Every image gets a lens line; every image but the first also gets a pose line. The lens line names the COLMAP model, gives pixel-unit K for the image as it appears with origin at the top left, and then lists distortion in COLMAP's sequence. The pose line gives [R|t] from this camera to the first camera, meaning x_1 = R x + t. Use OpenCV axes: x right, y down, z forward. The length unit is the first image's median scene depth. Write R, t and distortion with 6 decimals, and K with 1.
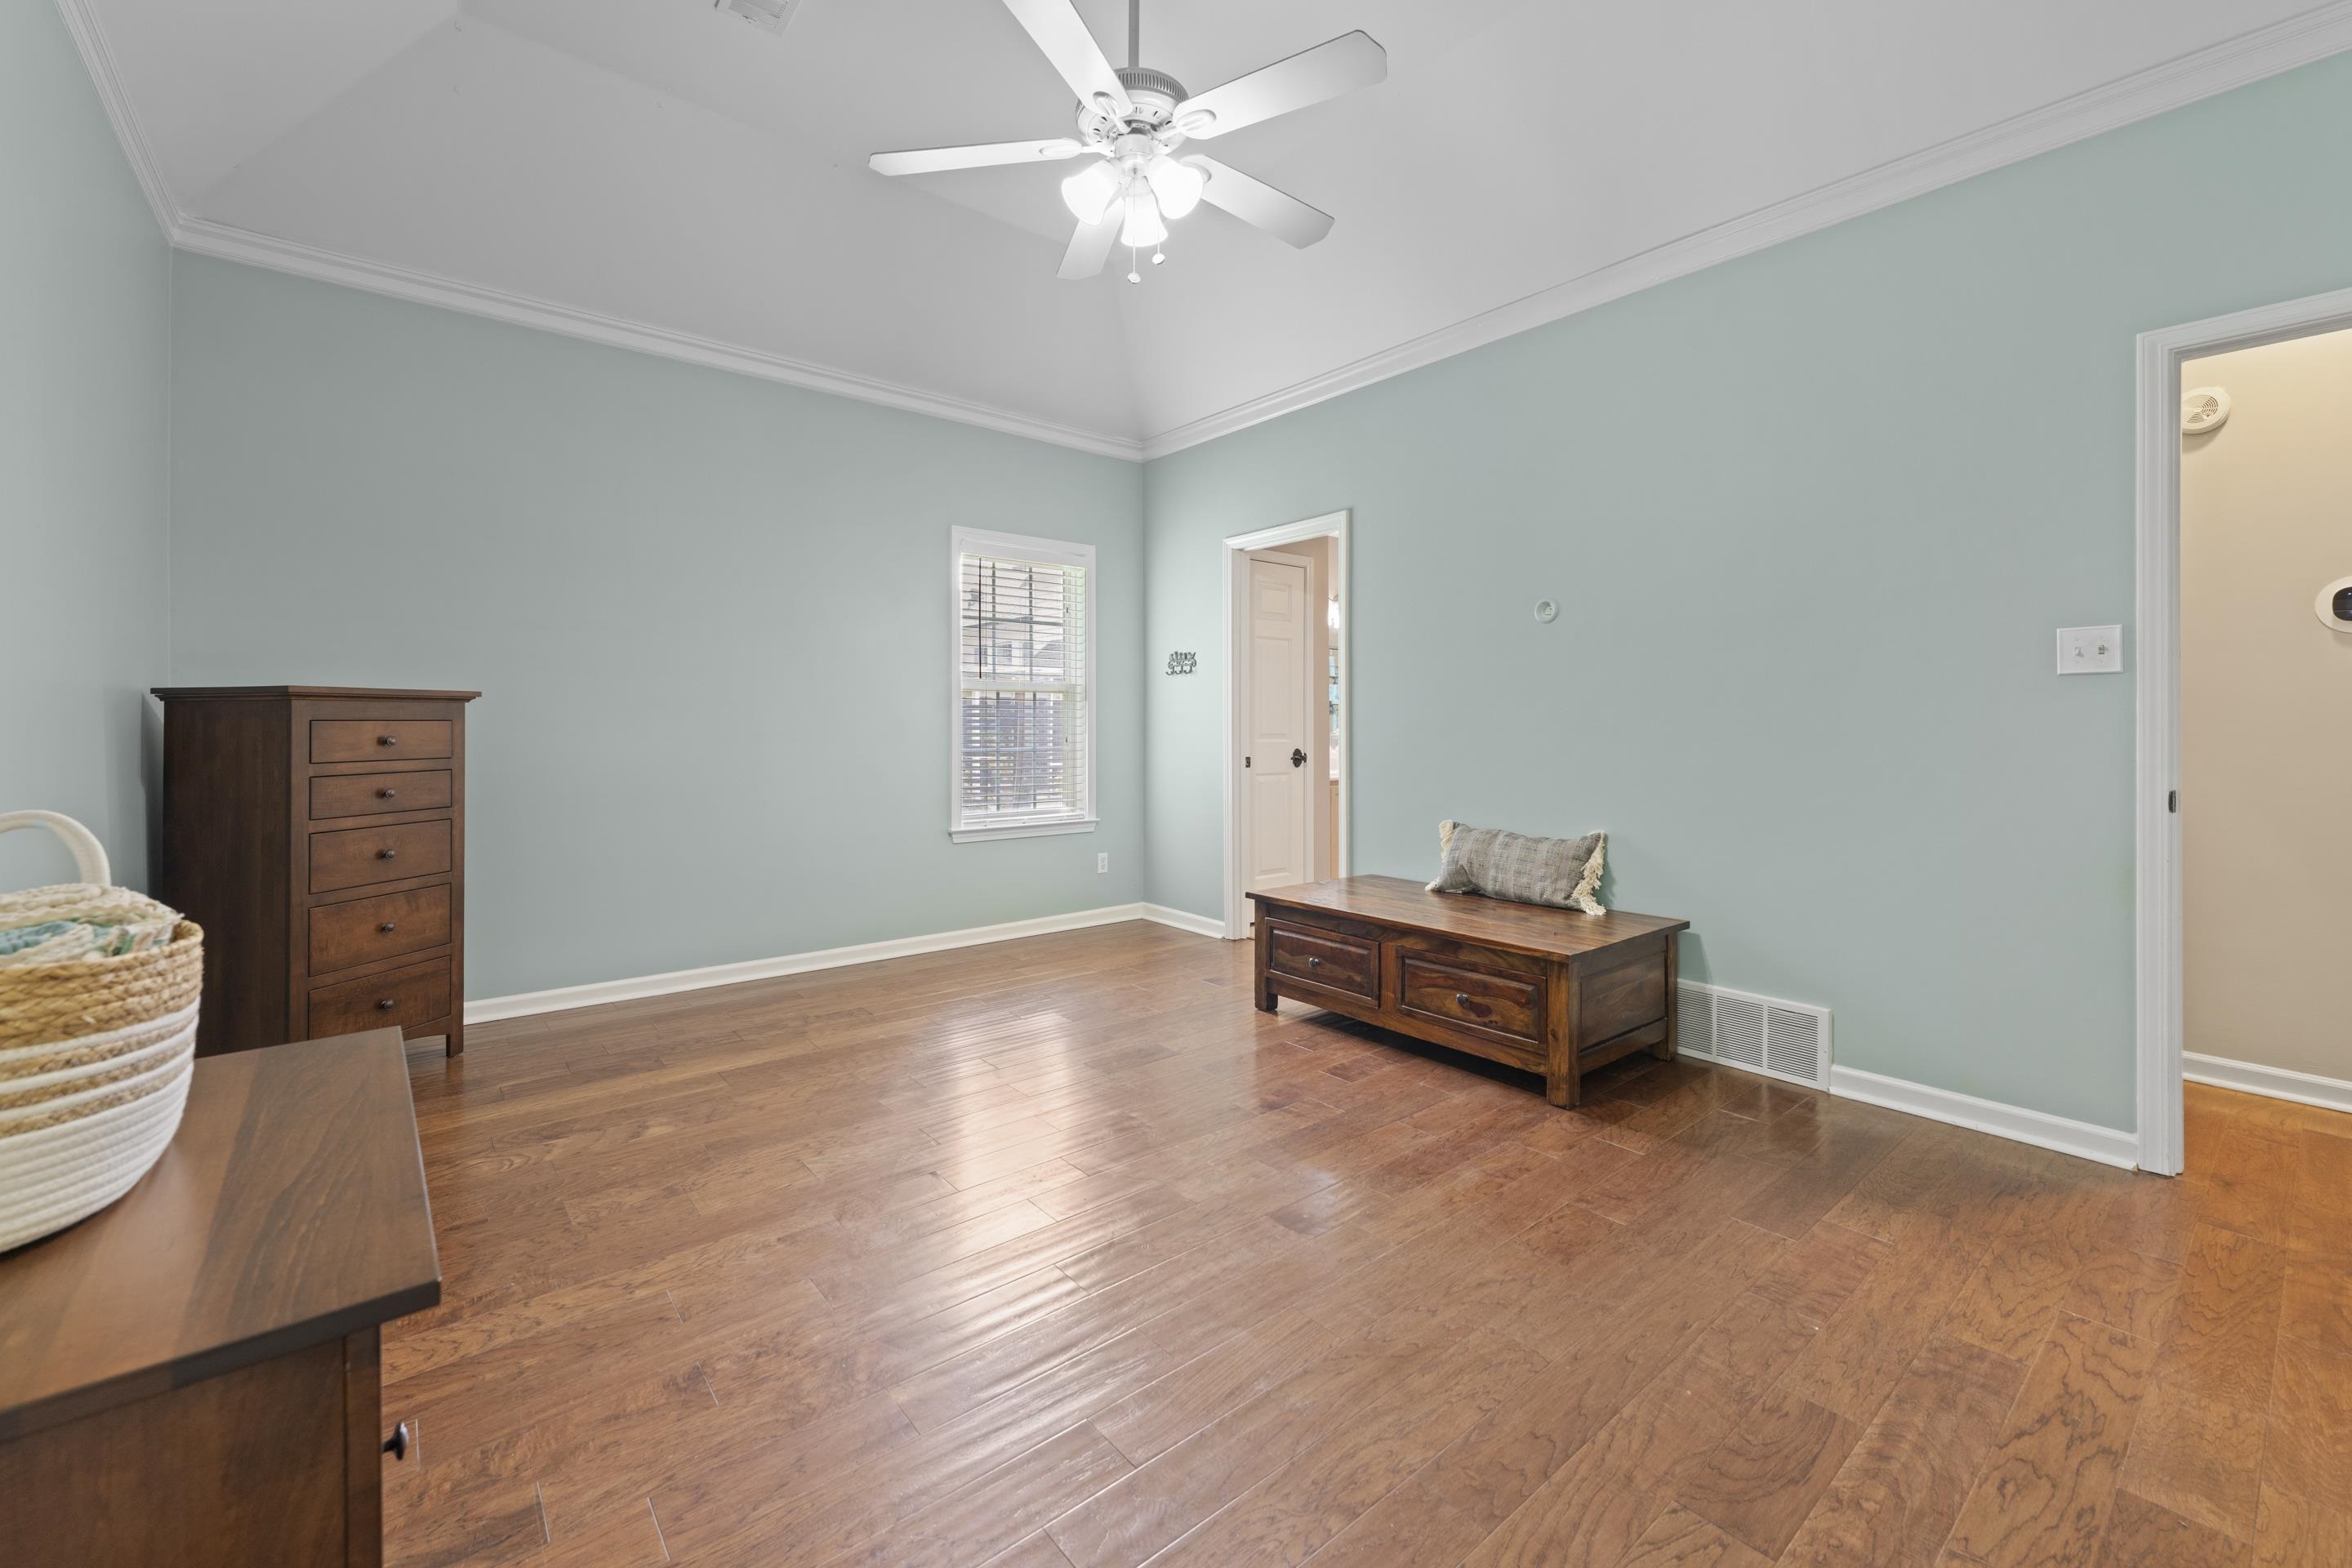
lens RADIAL K [[978.9, 0, 1164.2], [0, 978.9, 723.4], [0, 0, 1]] dist [-0.001156, -0.000270]
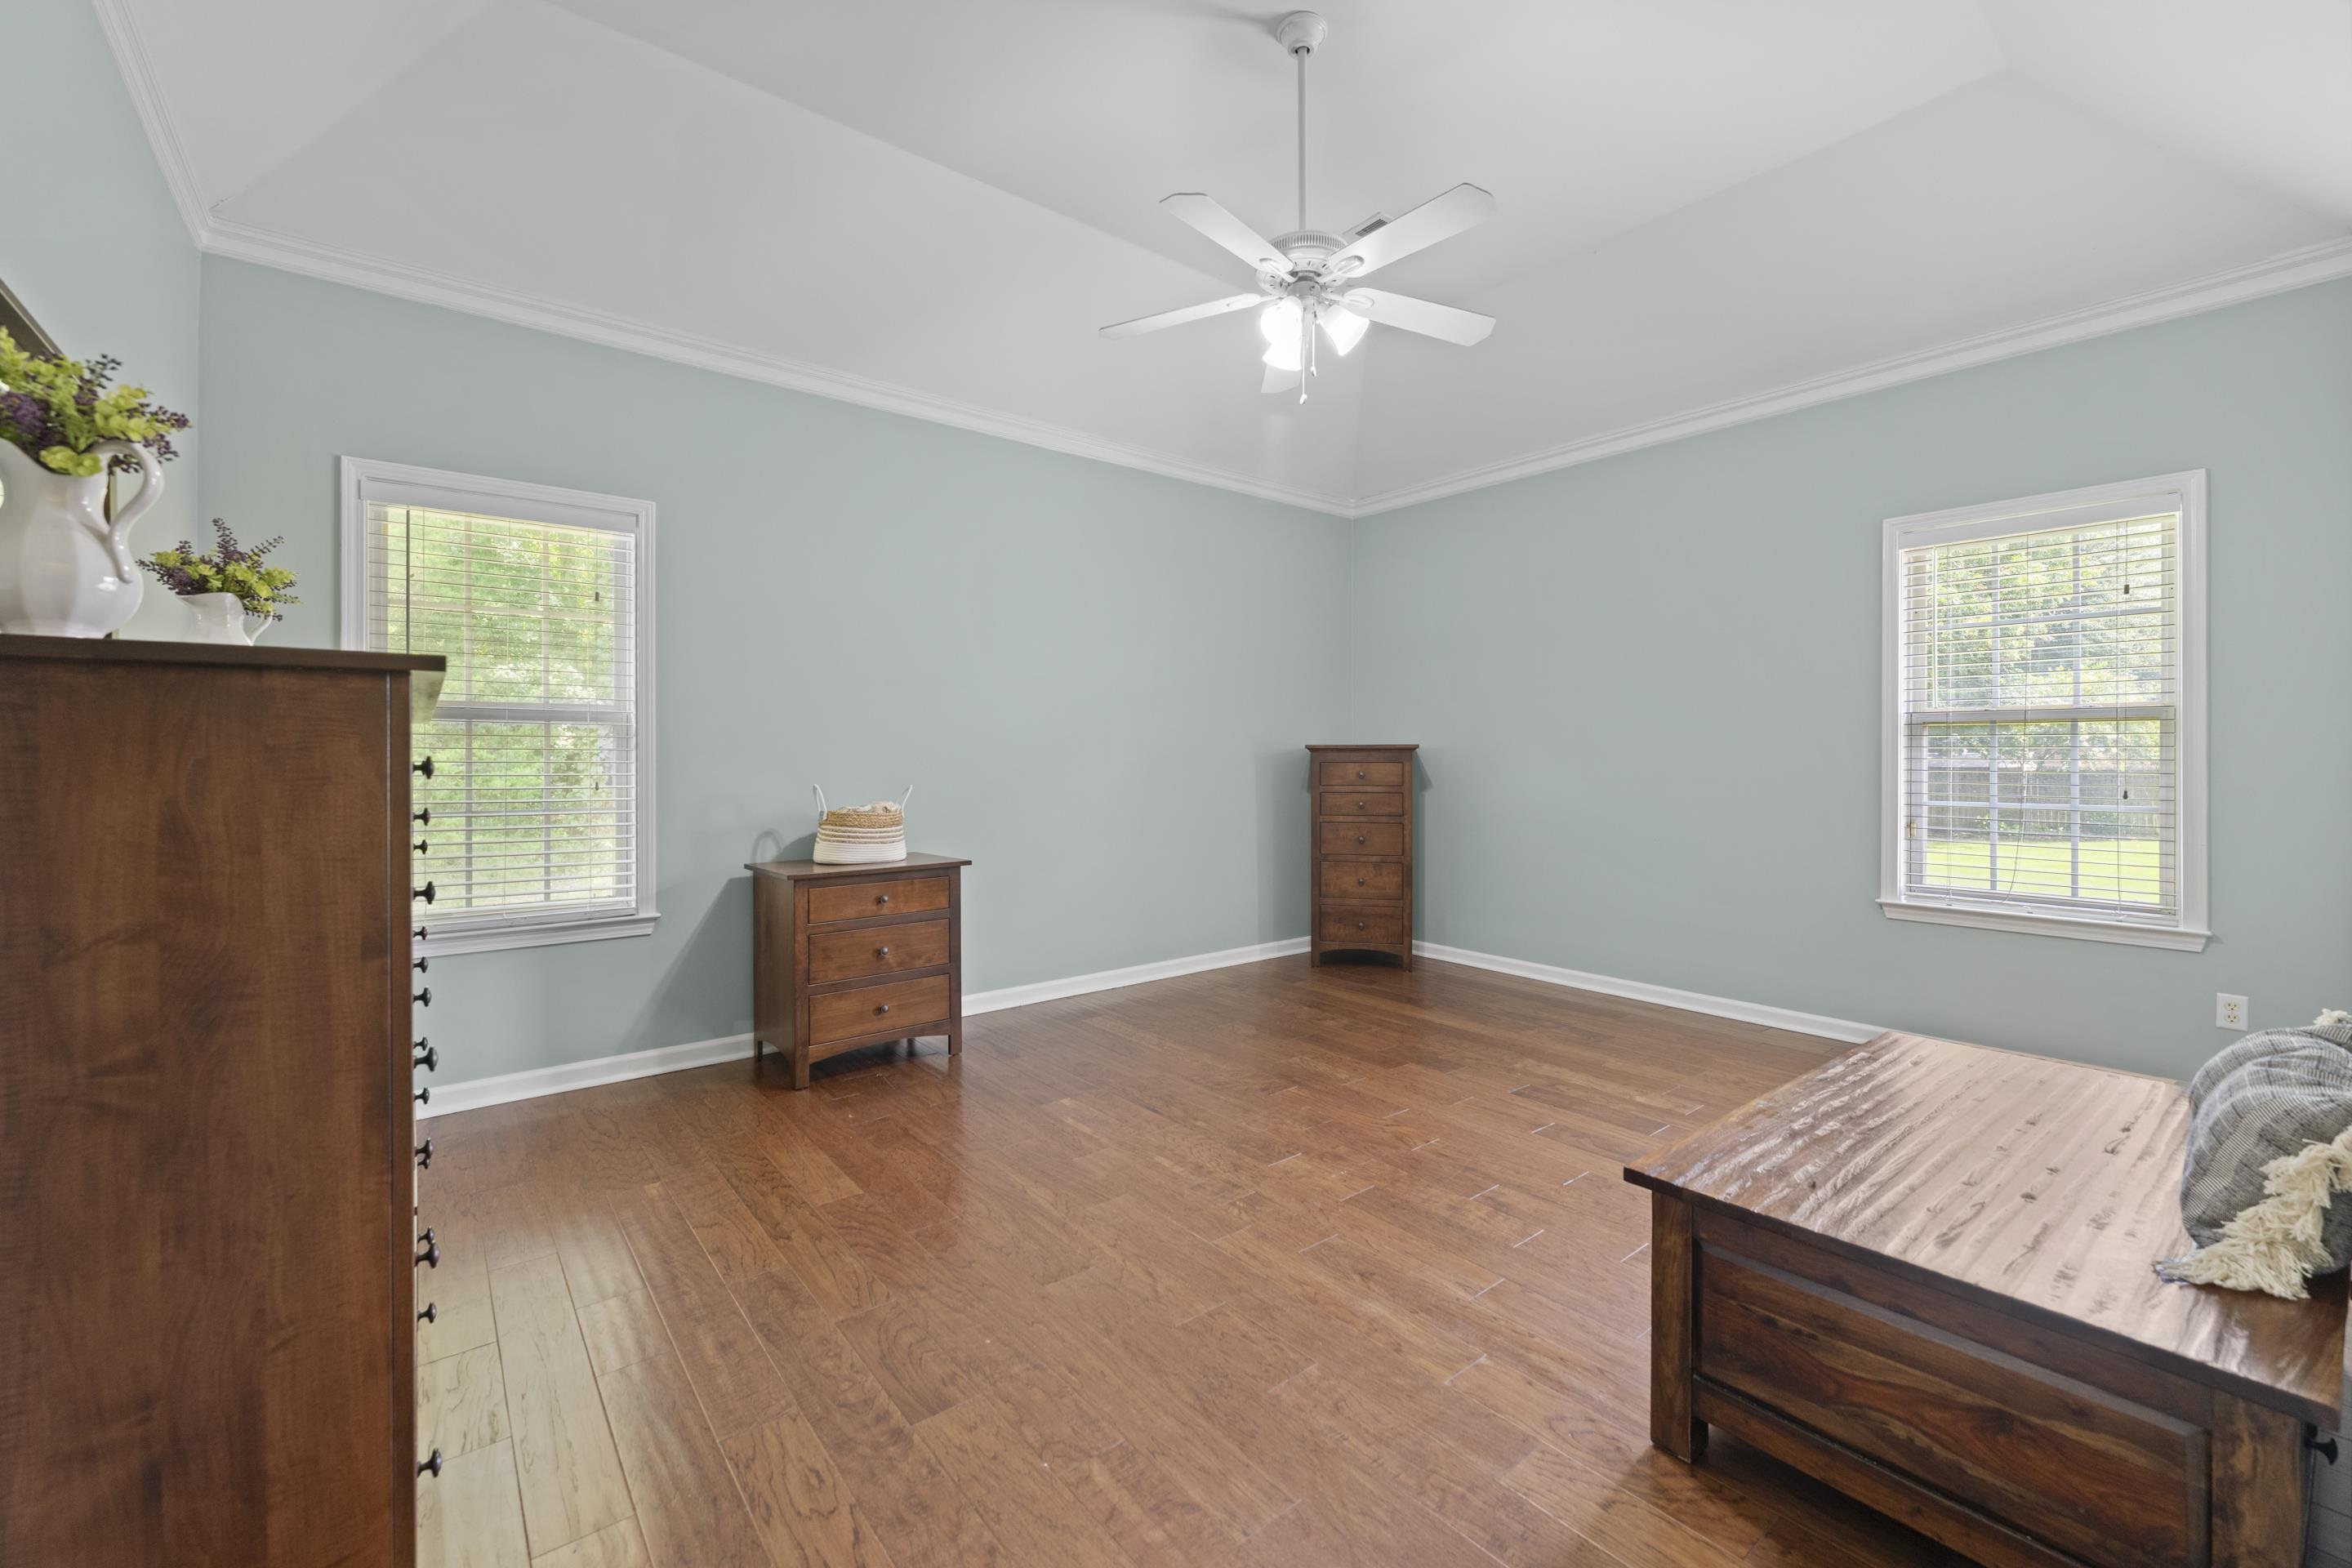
lens RADIAL K [[966.0, 0, 1172.7], [0, 966.0, 778.7], [0, 0, 1]] dist [0.000773, 0.000403]
pose [[-0.020727, 0.021050, -0.999564, 0.960574], [-0.003860, 0.999769, 0.021134, -0.010522], [0.999778, 0.004296, -0.020641, 0.710952]]
